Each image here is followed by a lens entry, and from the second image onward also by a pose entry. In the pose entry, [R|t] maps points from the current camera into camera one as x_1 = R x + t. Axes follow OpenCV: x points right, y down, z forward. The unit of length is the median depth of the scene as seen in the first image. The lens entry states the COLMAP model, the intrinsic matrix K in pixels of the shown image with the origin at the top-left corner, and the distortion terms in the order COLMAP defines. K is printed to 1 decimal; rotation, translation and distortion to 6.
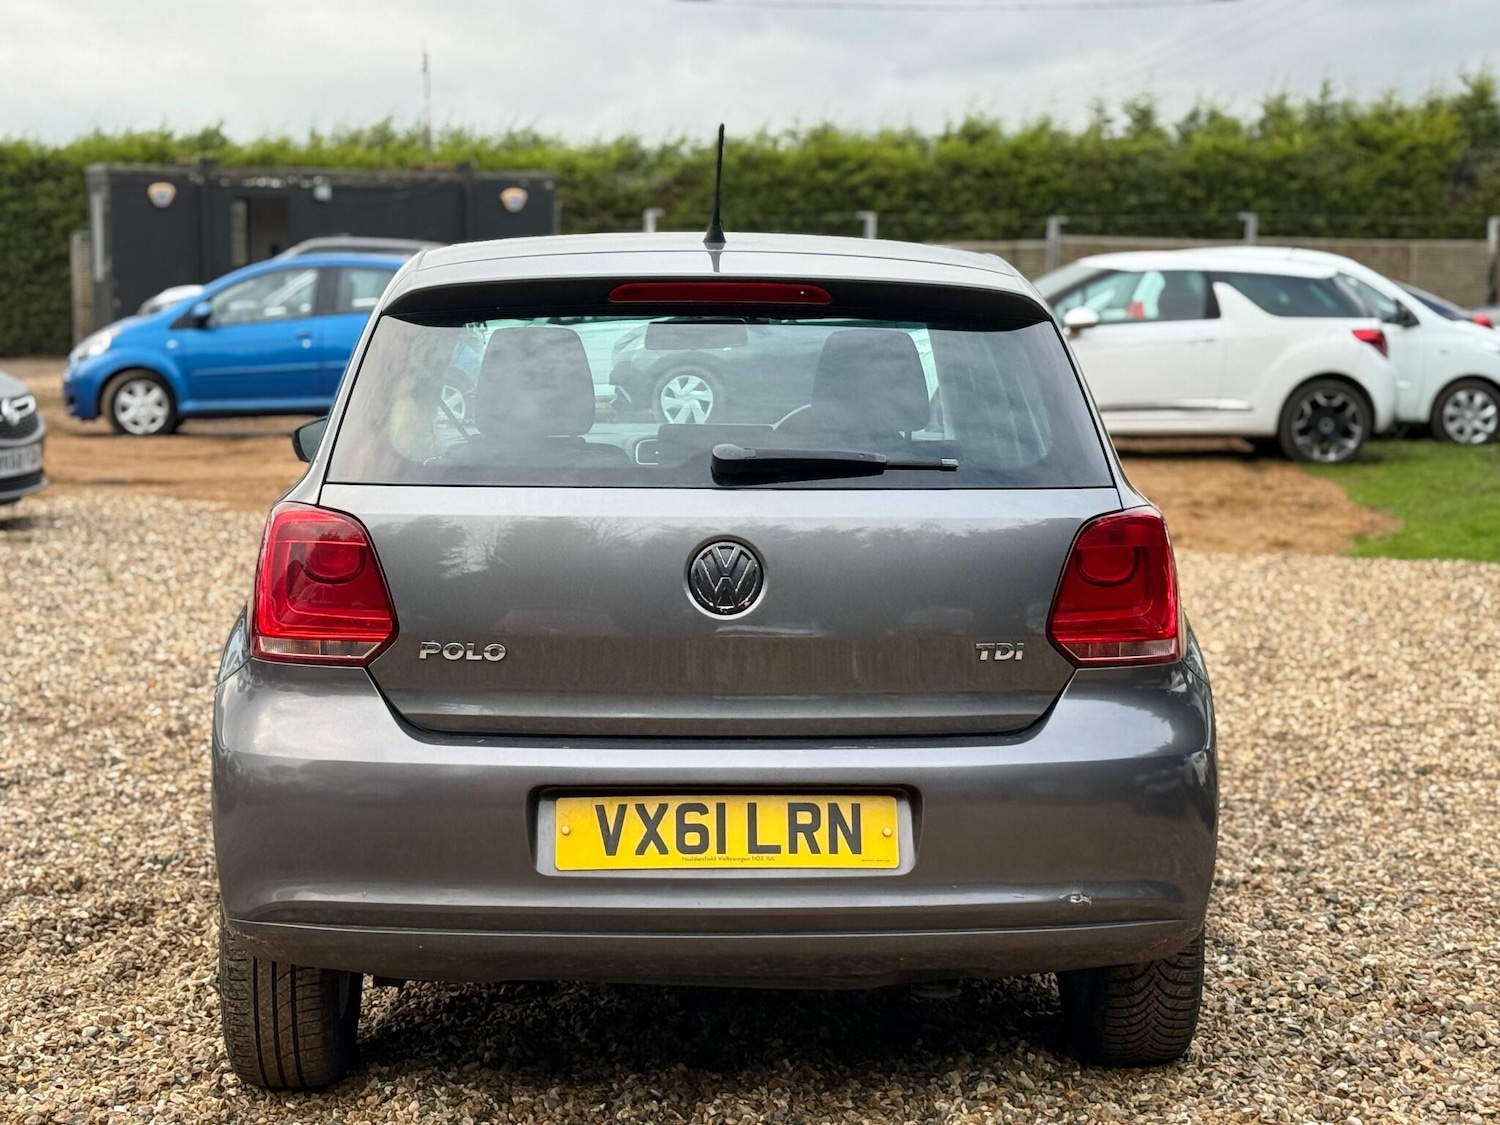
lens RADIAL K [[2721.7, 0, 750.0], [0, 2721.7, 562.5], [0, 0, 1]] dist [0.055819, 0.057207]
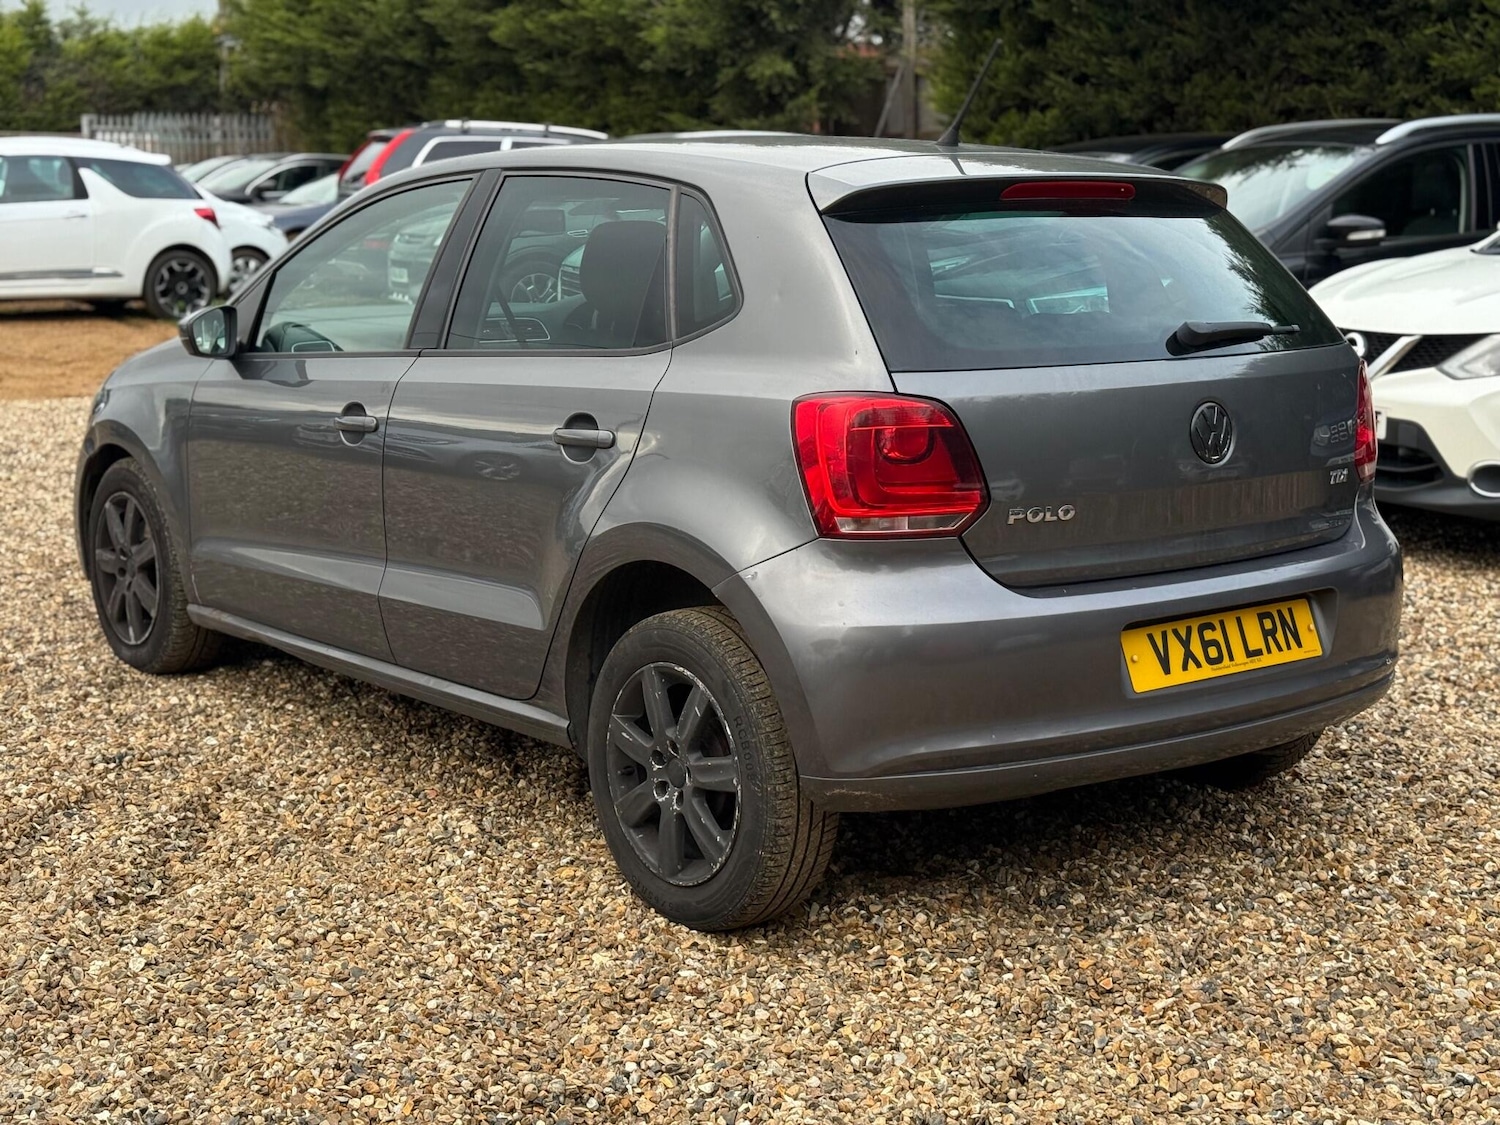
lens RADIAL K [[2094.6, 0, 726.3], [0, 2094.6, 566.9], [0, 0, 1]] dist [0.199232, -0.401606]
pose [[0.818576, -0.101510, 0.565357, -0.715146], [0.054053, 0.993506, 0.100121, -0.040233], [-0.571849, -0.051397, 0.818747, 0.361502]]
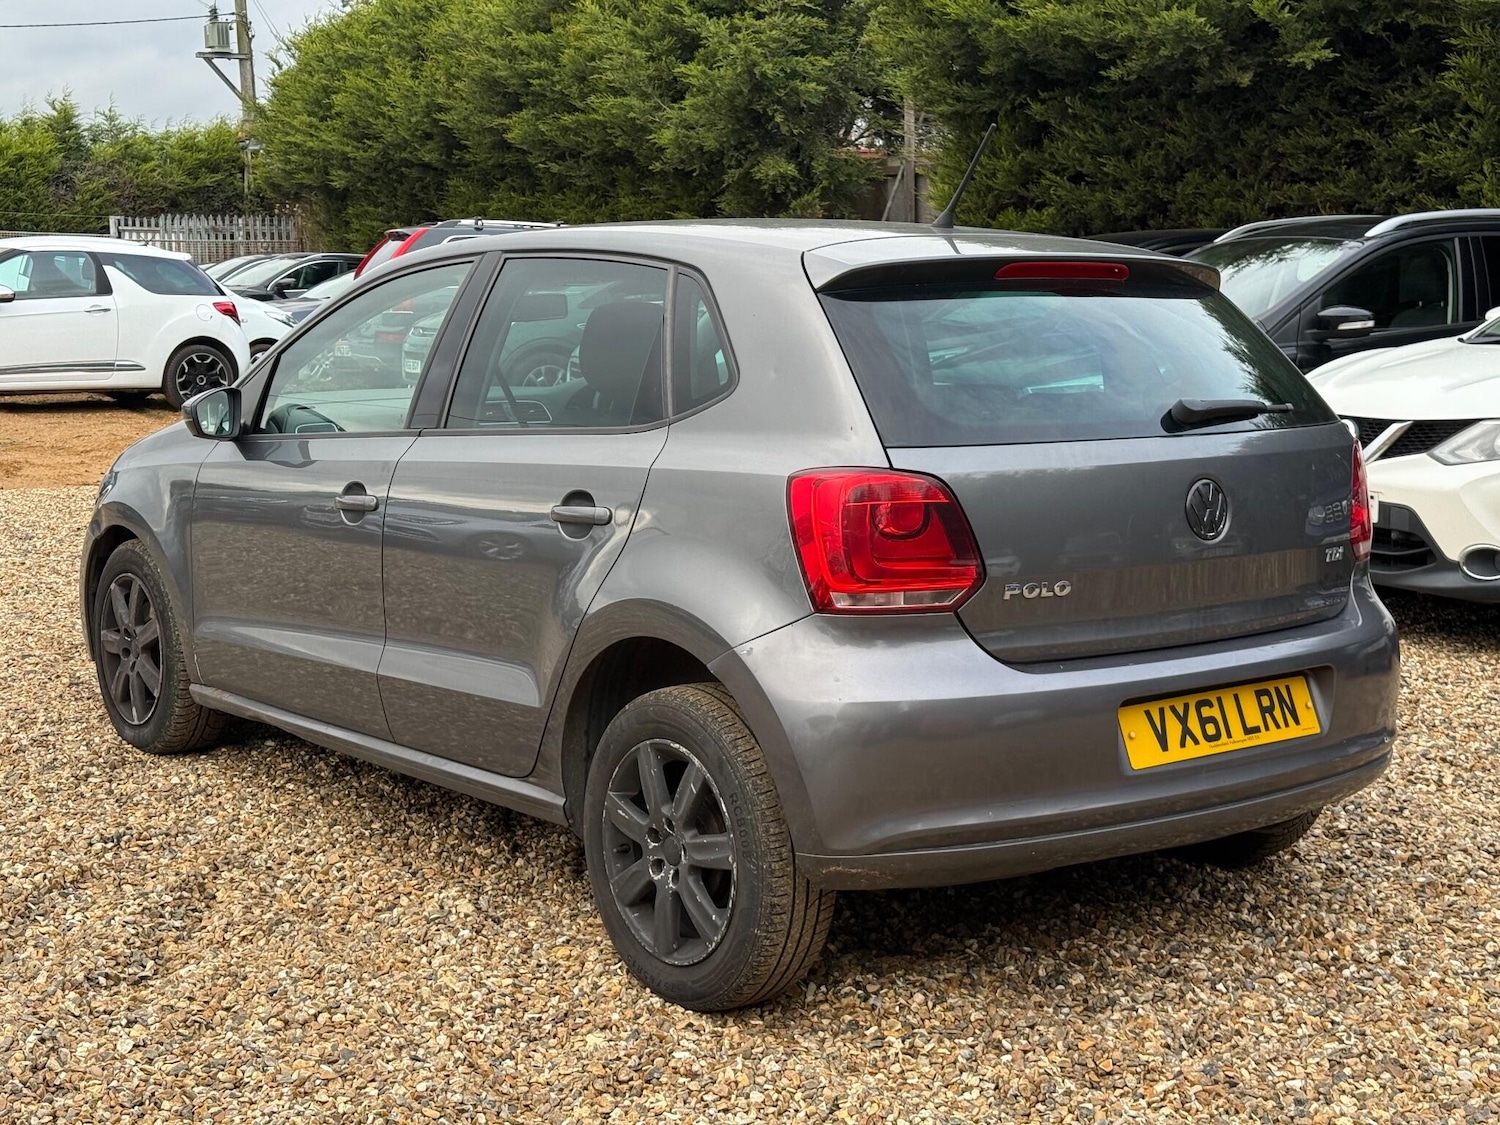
lens RADIAL K [[2106.0, 0, 723.4], [0, 2106.0, 570.6], [0, 0, 1]] dist [0.220049, -0.497907]
pose [[0.817732, -0.082407, 0.569670, -0.718015], [0.053783, 0.996308, 0.066920, -0.041392], [-0.573081, -0.024084, 0.819145, 0.358747]]
